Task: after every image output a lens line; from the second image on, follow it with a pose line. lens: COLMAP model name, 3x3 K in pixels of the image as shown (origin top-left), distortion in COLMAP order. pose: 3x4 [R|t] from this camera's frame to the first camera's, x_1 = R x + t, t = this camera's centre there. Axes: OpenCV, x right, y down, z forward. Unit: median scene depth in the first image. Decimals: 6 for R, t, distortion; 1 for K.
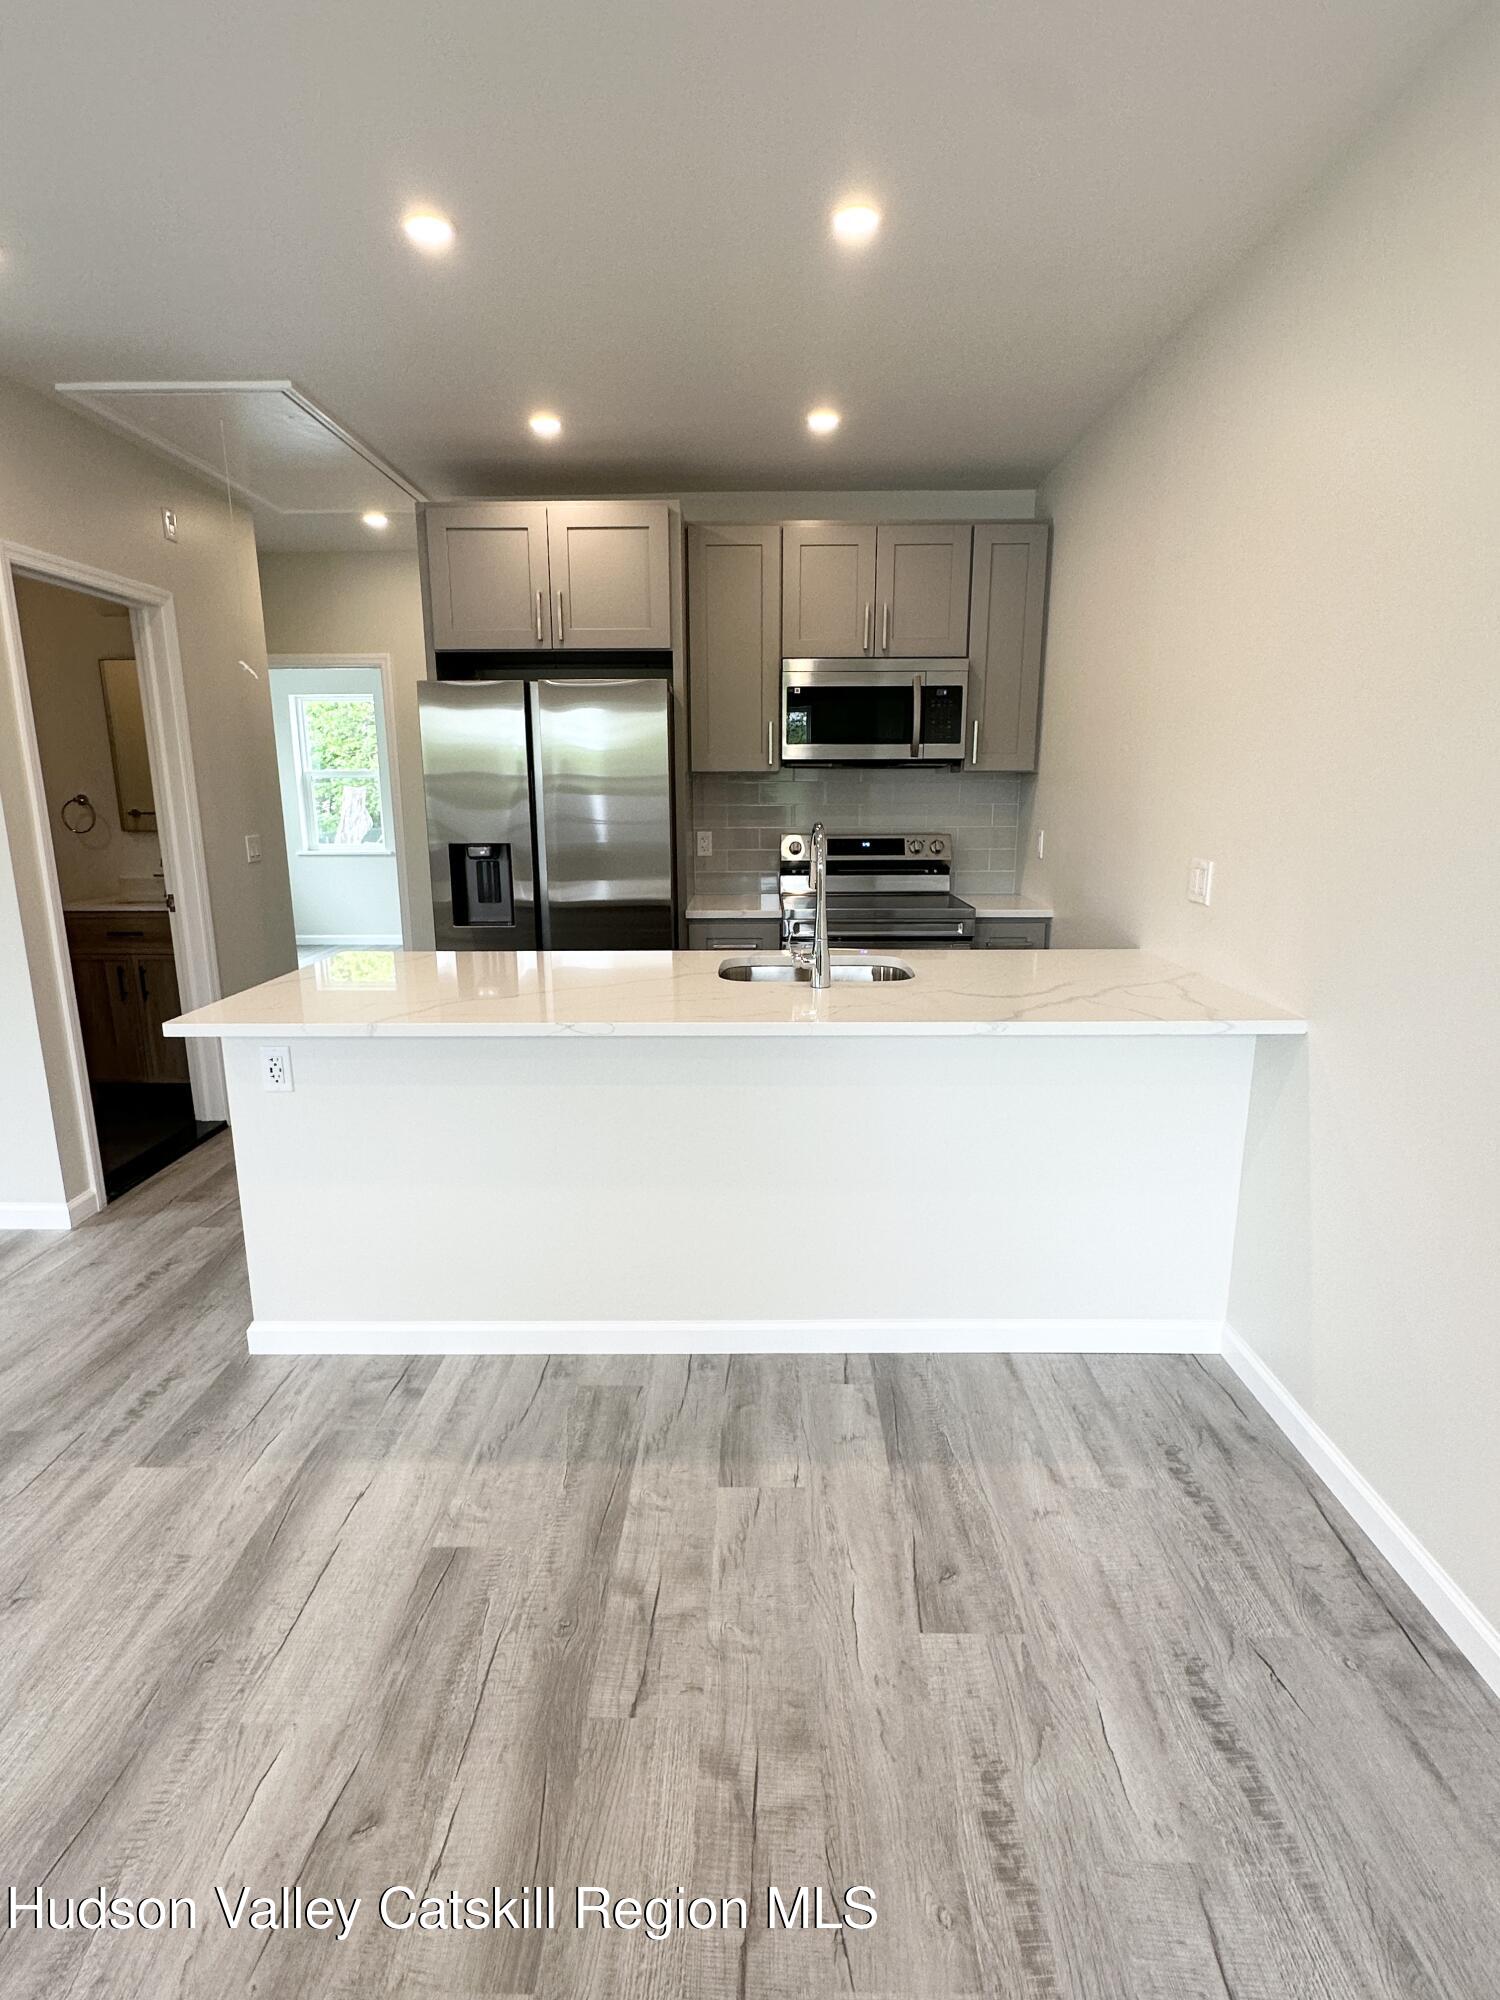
lens RADIAL K [[979.4, 0, 750.0], [0, 979.4, 1000.0], [0, 0, 1]] dist [-0.000625, -0.000069]
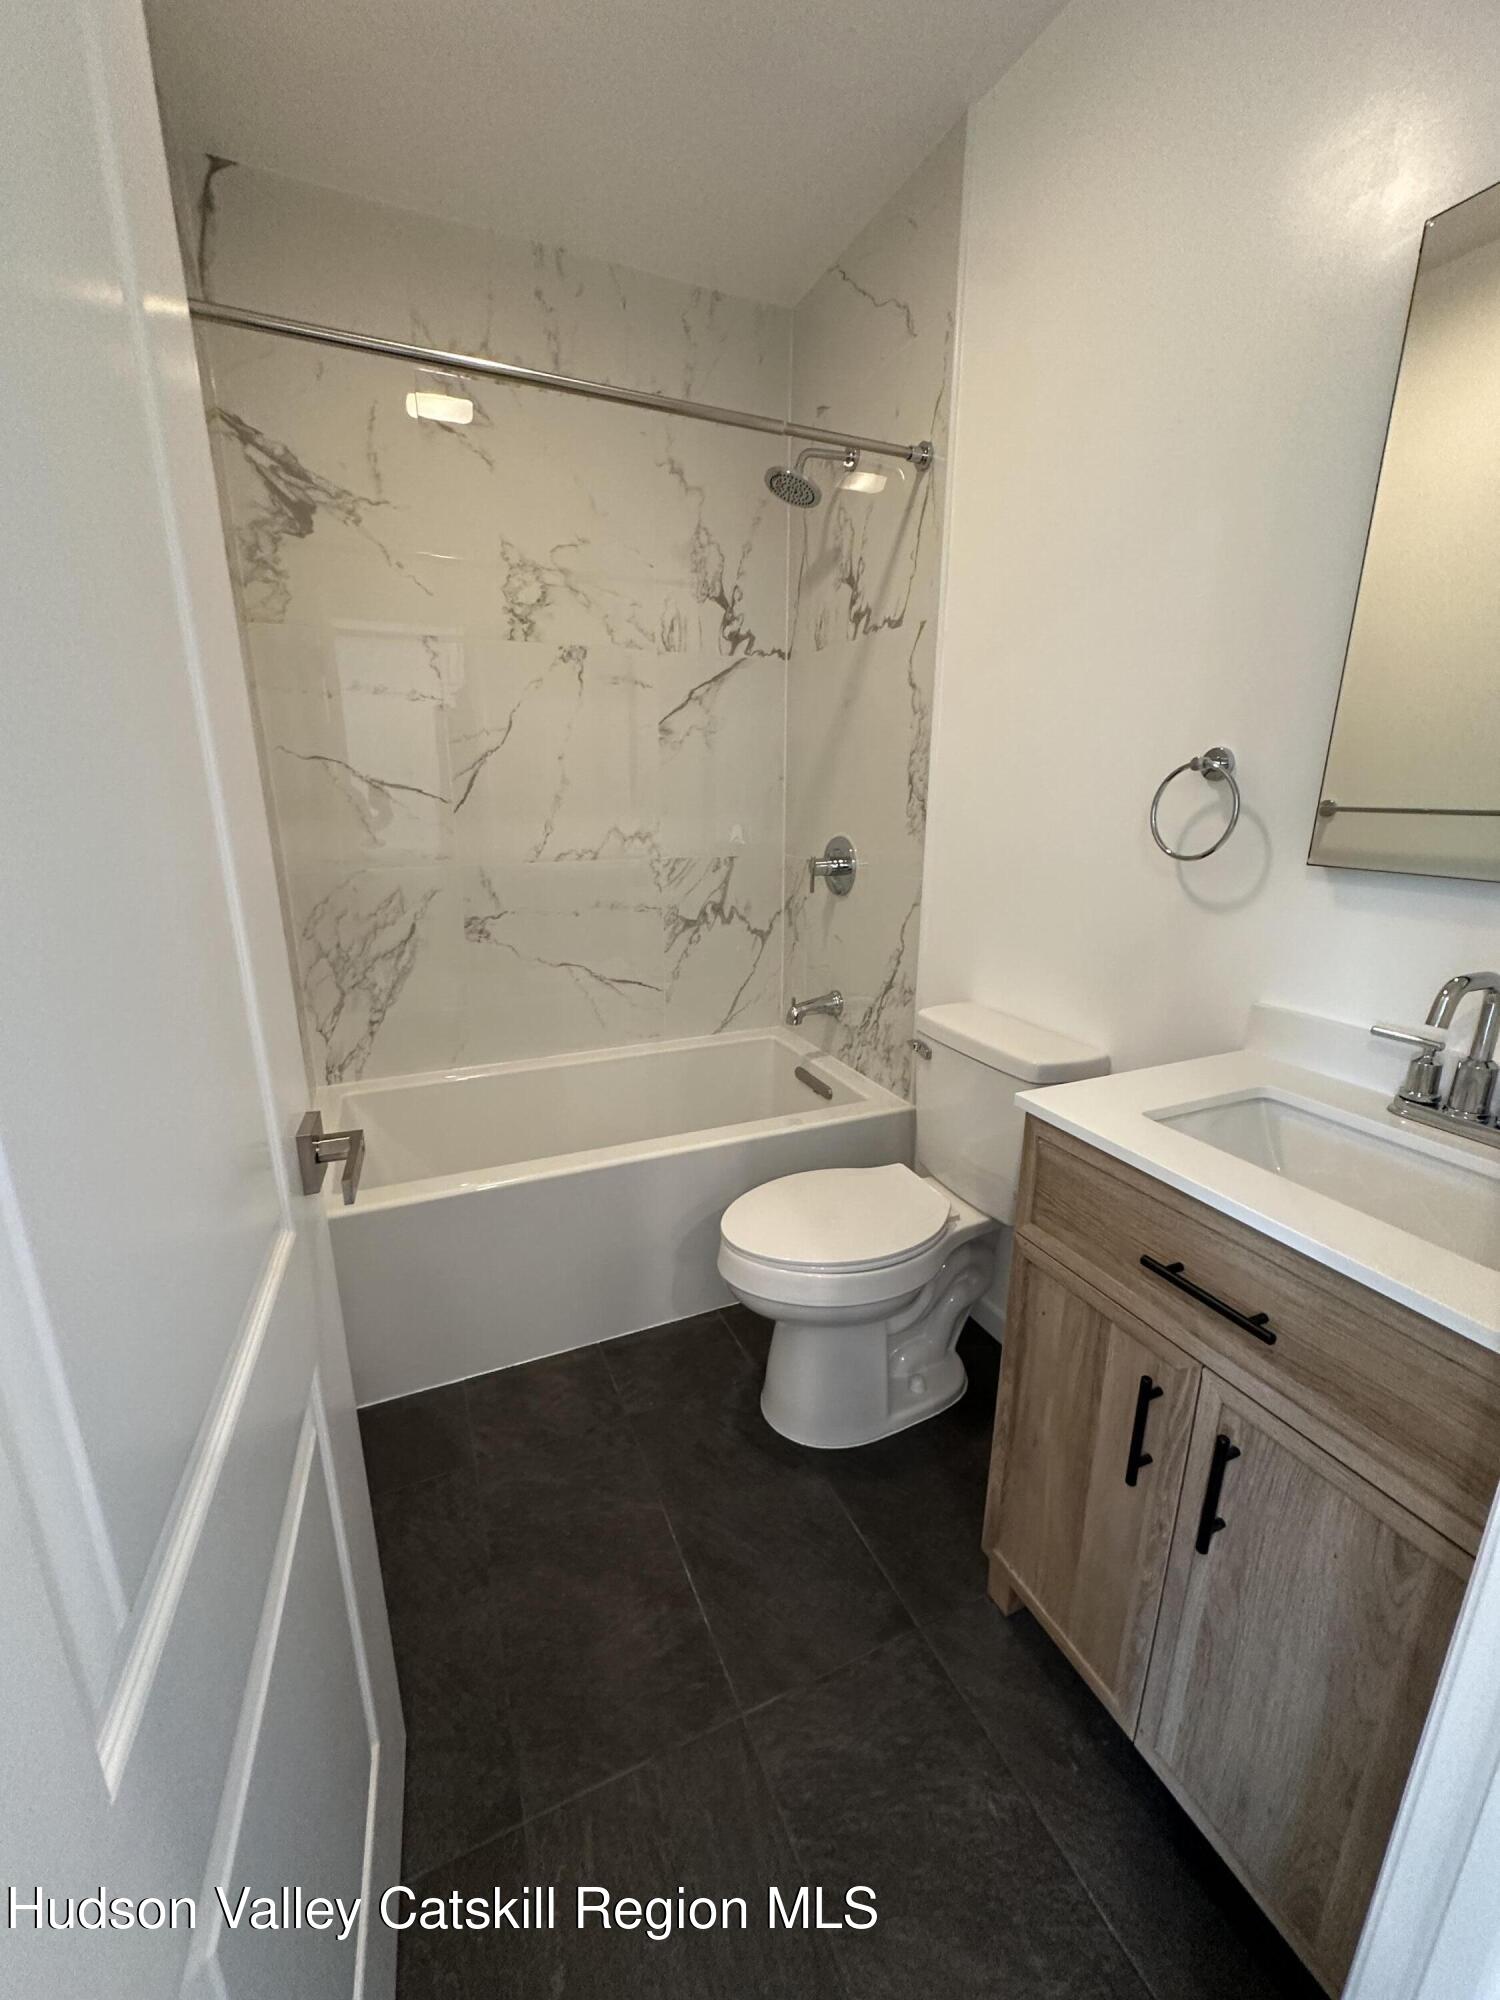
lens RADIAL K [[797.2, 0, 750.0], [0, 797.2, 1000.0], [0, 0, 1]] dist [0.000940, 0.000349]
pose [[0.422702, 0.243343, -0.872988, -0.519845], [-0.199641, 0.964616, 0.172218, -0.149694], [0.884006, 0.101487, 0.456326, 0.785212]]
